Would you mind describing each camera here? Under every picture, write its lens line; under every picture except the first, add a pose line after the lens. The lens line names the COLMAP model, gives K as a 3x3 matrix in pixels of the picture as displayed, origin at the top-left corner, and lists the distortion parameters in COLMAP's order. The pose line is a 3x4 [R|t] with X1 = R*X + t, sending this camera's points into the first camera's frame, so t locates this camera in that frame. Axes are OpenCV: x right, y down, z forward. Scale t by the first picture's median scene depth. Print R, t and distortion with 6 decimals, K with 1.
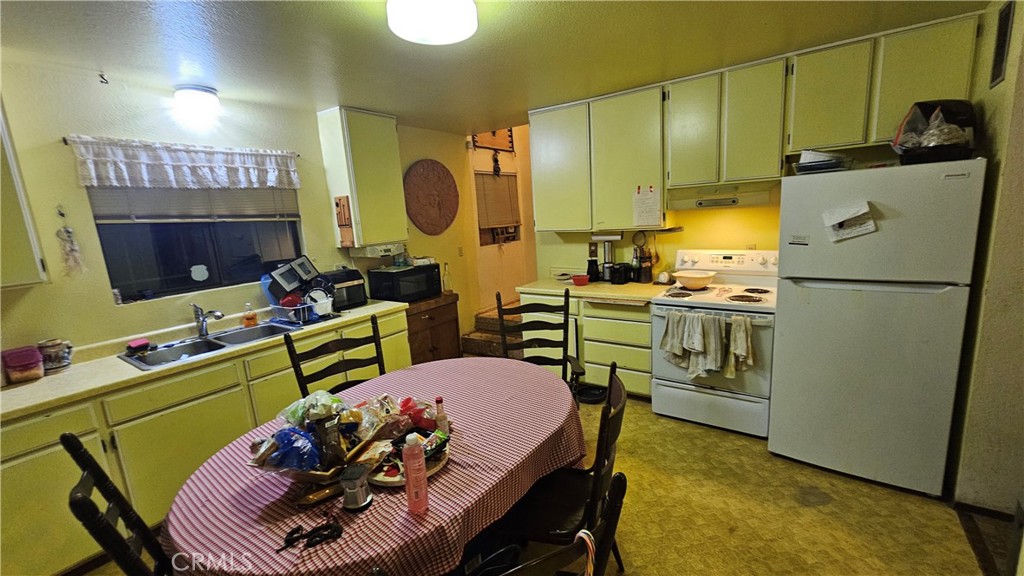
lens RADIAL K [[420.2, 0, 516.2], [0, 420.2, 289.9], [0, 0, 1]] dist [-0.003852, 0.000162]
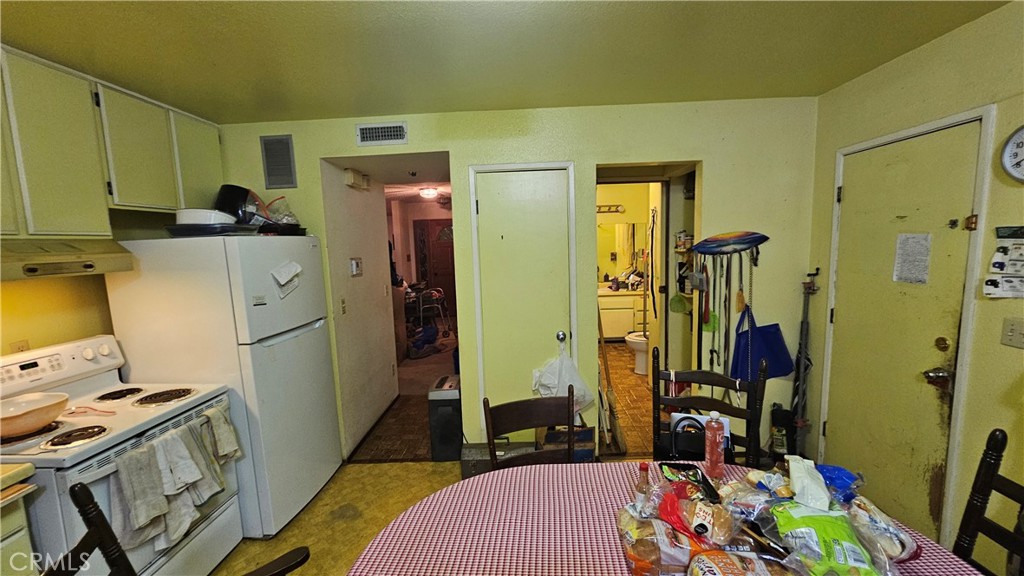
lens RADIAL K [[420.2, 0, 517.1], [0, 420.2, 292.8], [0, 0, 1]] dist [-0.003852, 0.000162]
pose [[-0.569588, -0.016507, 0.821765, -0.315875], [0.219871, 0.960302, 0.171689, -0.114242], [-0.791976, 0.278474, -0.543347, 0.694577]]
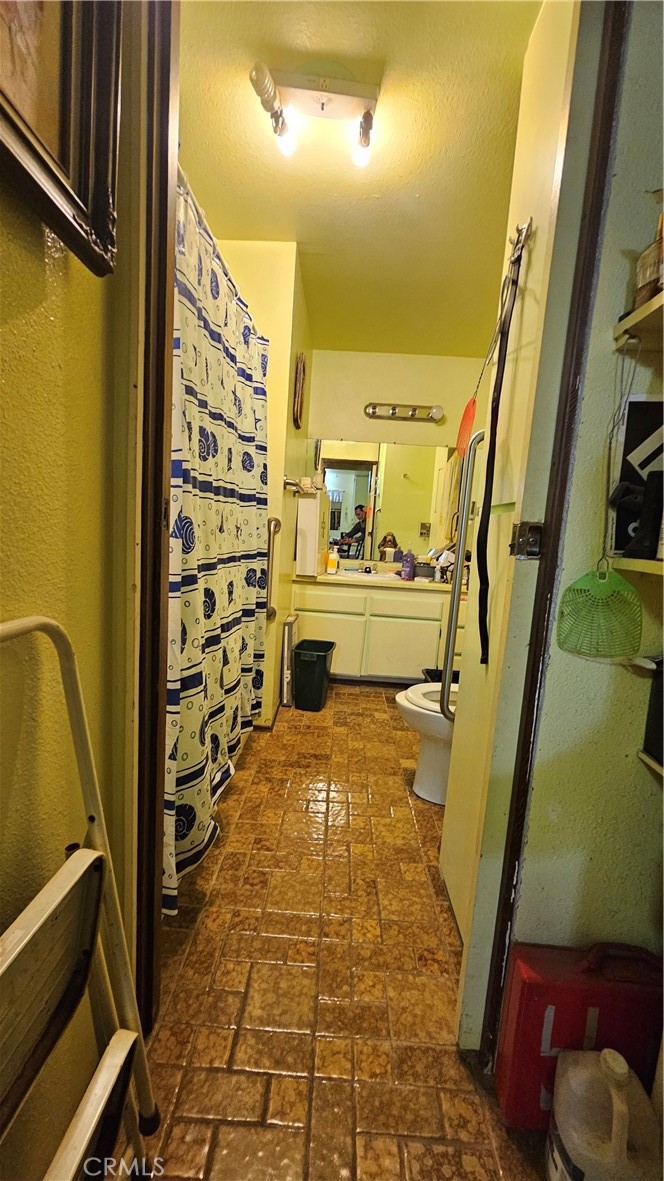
lens RADIAL K [[484.6, 0, 330.6], [0, 484.6, 595.4], [0, 0, 1]] dist [-0.003852, 0.000162]
pose [[-0.566438, -0.084028, 0.819809, -0.282849], [0.120554, 0.975638, 0.183295, -0.099764], [-0.815239, 0.202656, -0.542509, 0.653182]]
